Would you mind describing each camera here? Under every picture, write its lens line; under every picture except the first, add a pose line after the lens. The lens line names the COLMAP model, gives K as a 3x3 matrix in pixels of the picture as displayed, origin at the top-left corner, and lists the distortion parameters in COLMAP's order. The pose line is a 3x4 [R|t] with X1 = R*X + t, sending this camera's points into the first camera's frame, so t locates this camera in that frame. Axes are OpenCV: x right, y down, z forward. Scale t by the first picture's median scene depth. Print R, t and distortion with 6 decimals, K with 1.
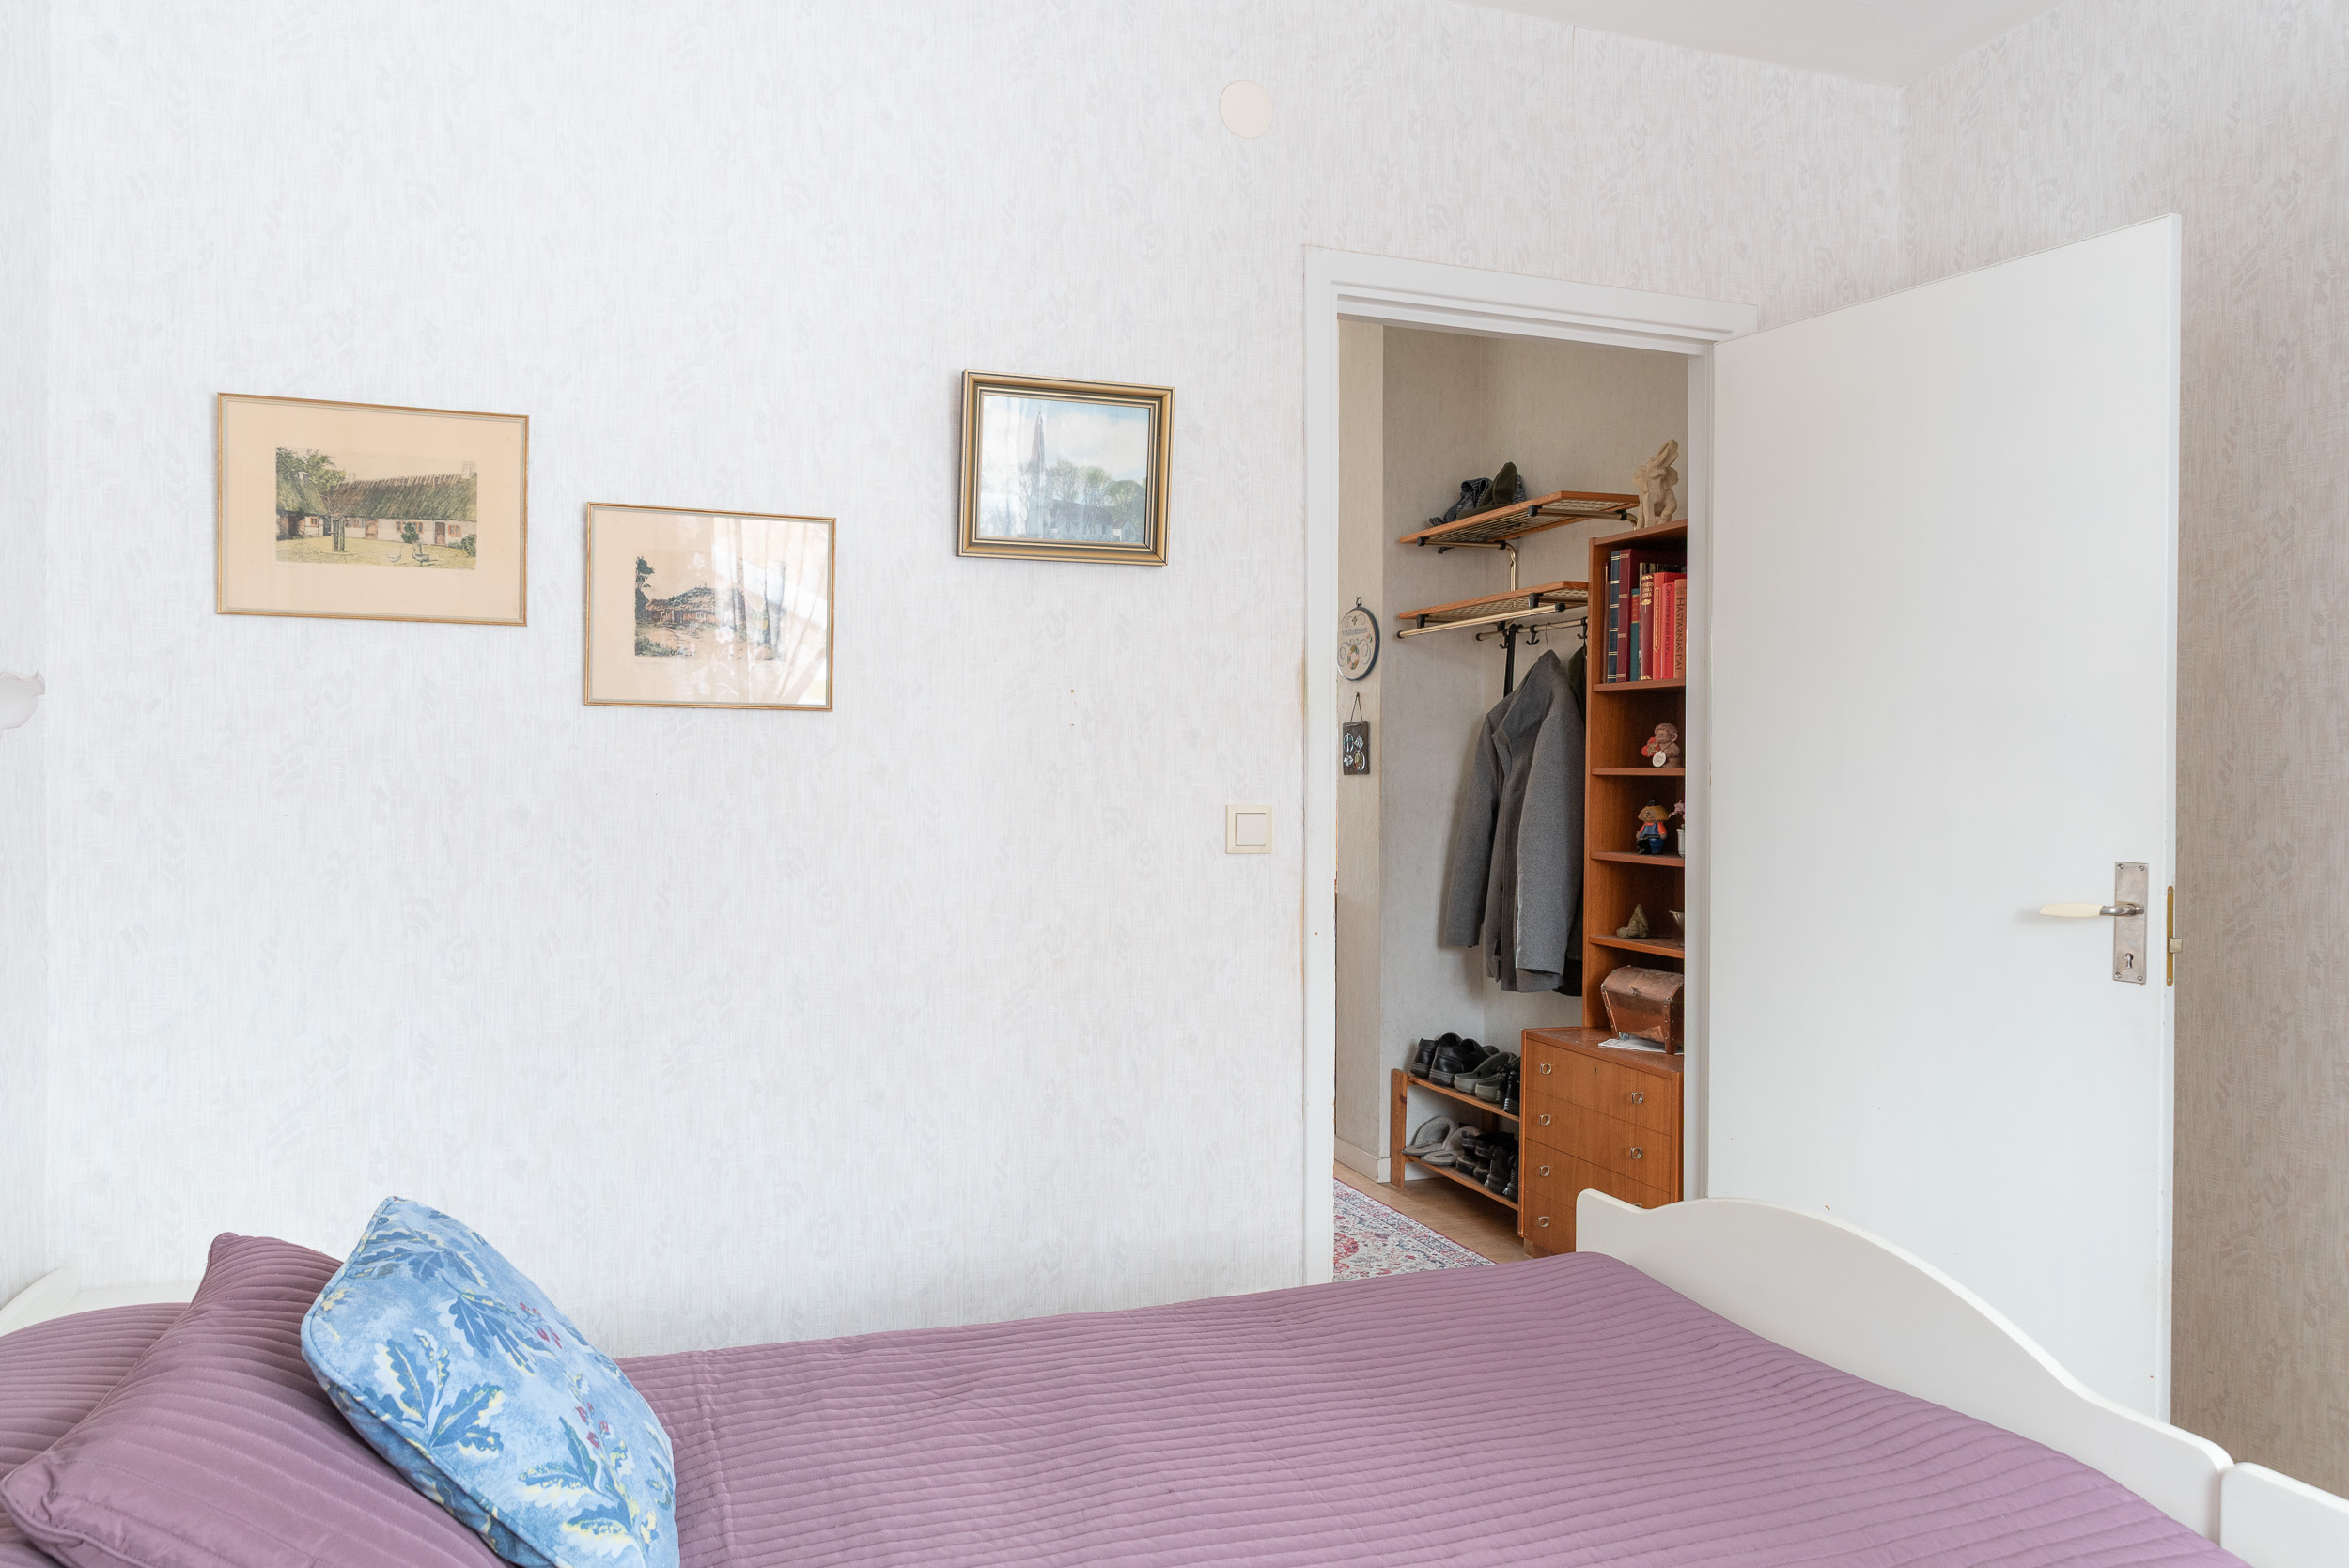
lens RADIAL K [[1662.7, 0, 1172.6], [0, 1662.7, 779.3], [0, 0, 1]] dist [-0.000281, 0.000774]
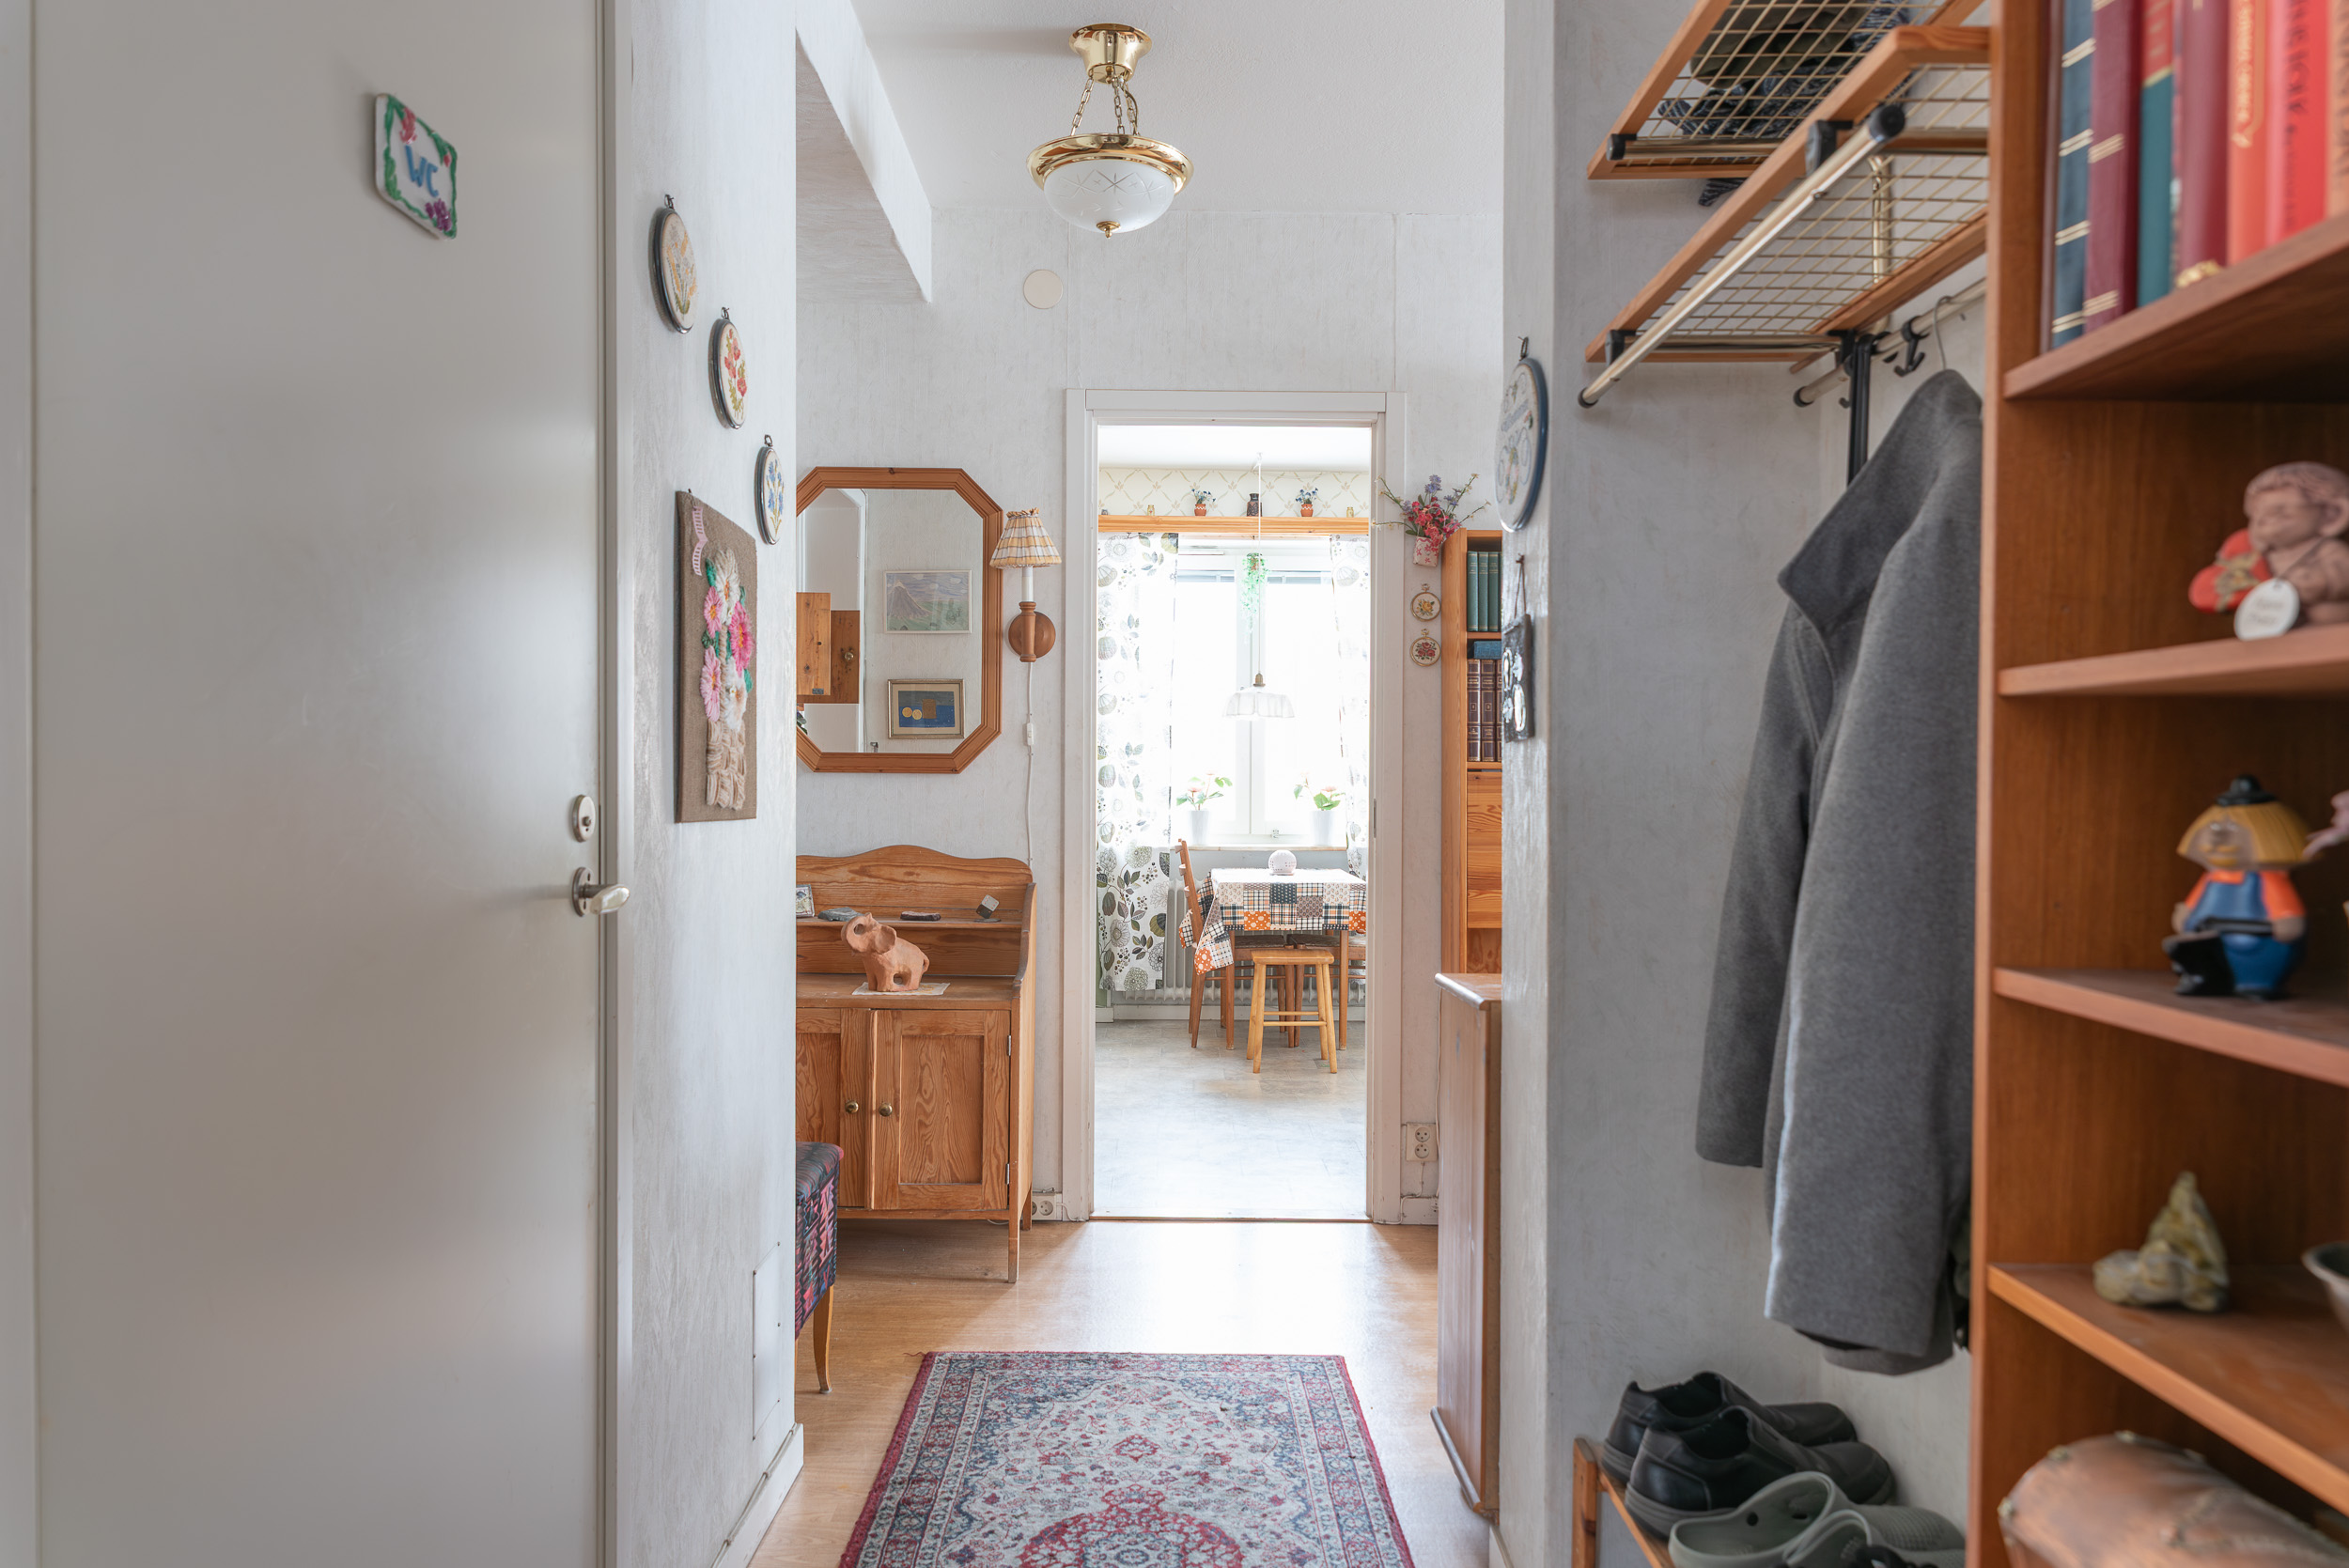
lens RADIAL K [[1662.7, 0, 1171.6], [0, 1662.7, 793.9], [0, 0, 1]] dist [-0.000281, 0.000774]
pose [[0.940721, 0.002409, -0.339173, 0.220922], [-0.002308, 0.999997, 0.000700, 0.014391], [0.339174, 0.000125, 0.940724, 0.704929]]
